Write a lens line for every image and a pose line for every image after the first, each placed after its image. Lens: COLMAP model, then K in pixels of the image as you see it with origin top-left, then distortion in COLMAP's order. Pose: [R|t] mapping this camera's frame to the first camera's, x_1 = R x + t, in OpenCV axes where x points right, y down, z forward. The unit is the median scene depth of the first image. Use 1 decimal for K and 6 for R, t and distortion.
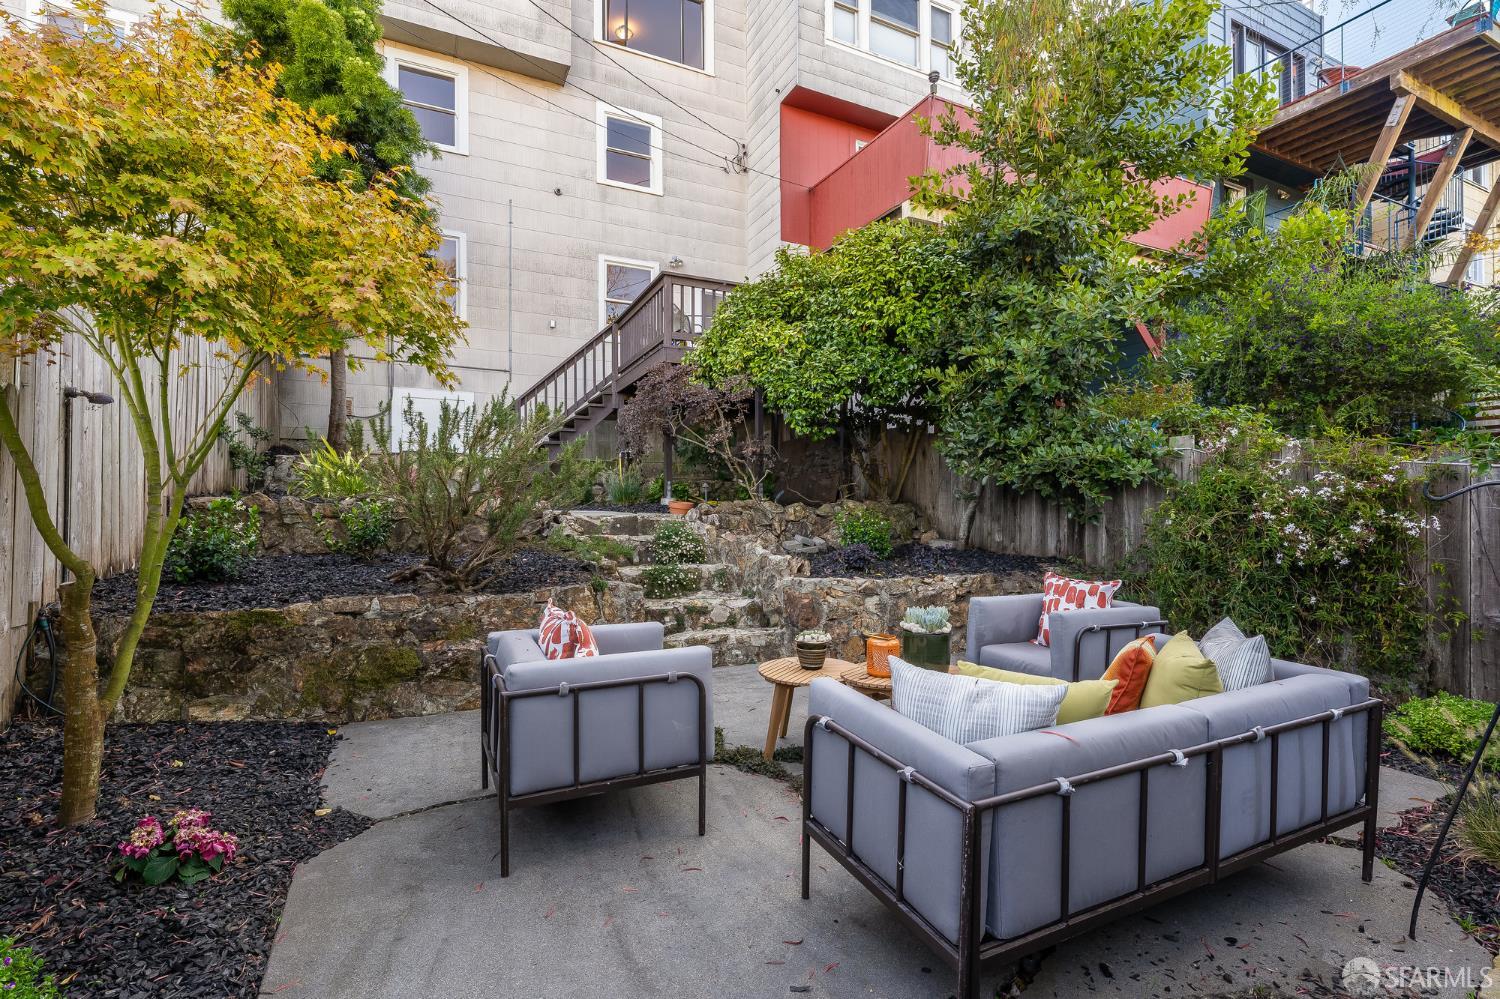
lens RADIAL K [[656.3, 0, 751.7], [0, 656.3, 517.2], [0, 0, 1]] dist [-0.002187, -0.000148]
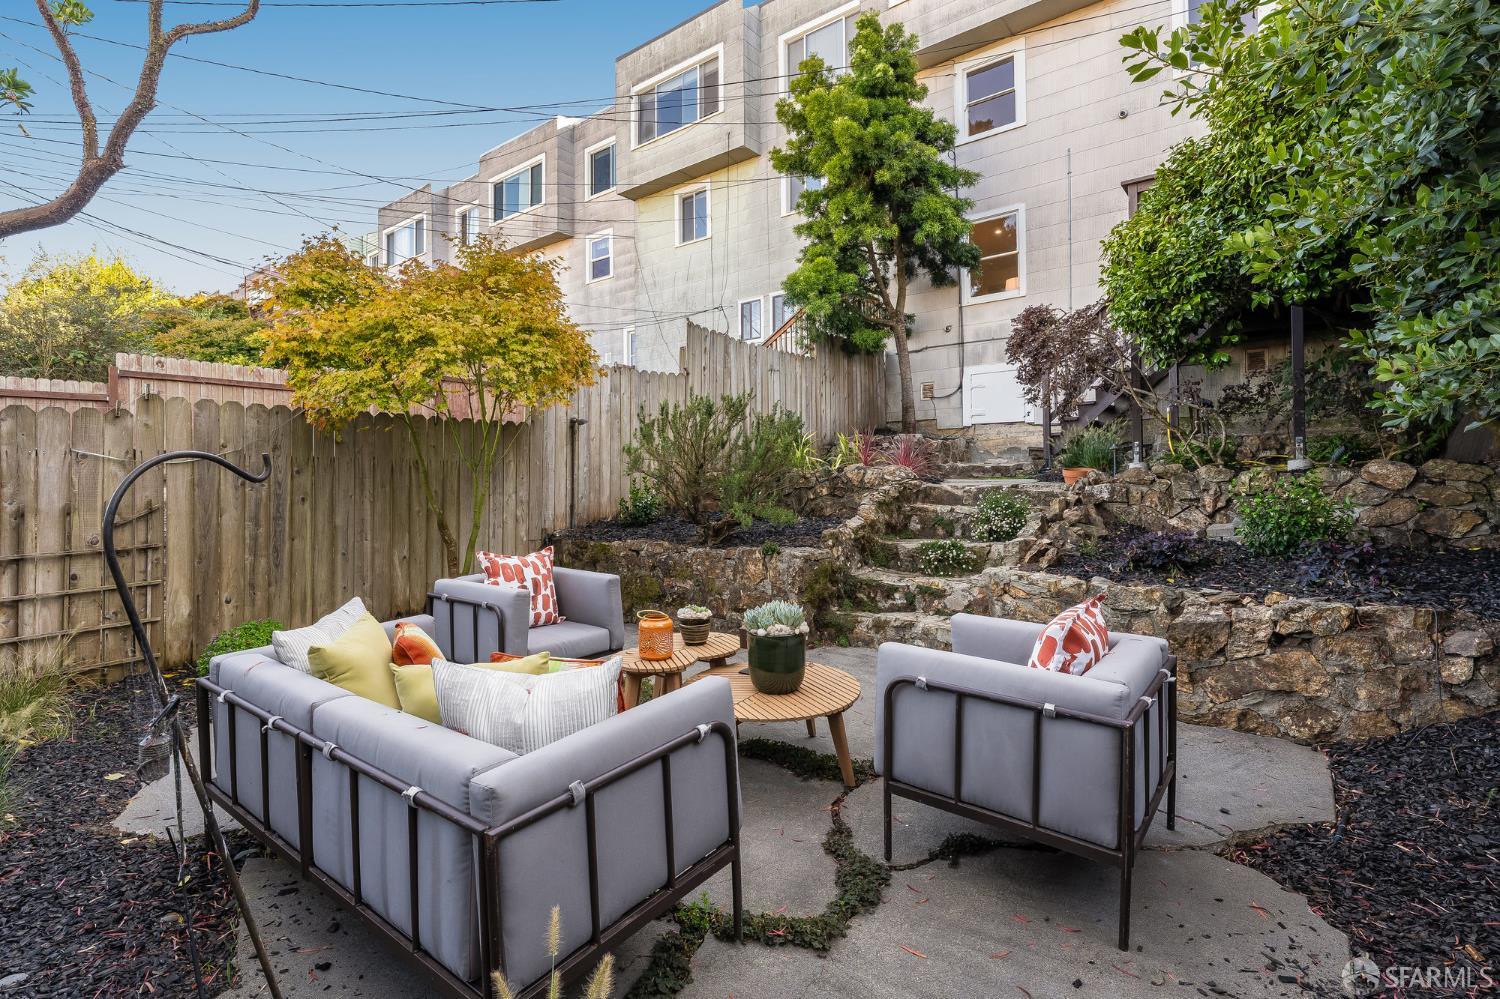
lens RADIAL K [[662.8, 0, 750.1], [0, 662.8, 474.9], [0, 0, 1]] dist [0.002161, 0.000225]
pose [[0.482791, -0.010002, -0.875678, 0.629743], [-0.001477, 0.999924, -0.012236, -0.006997], [0.875734, 0.007201, 0.482740, 0.368363]]
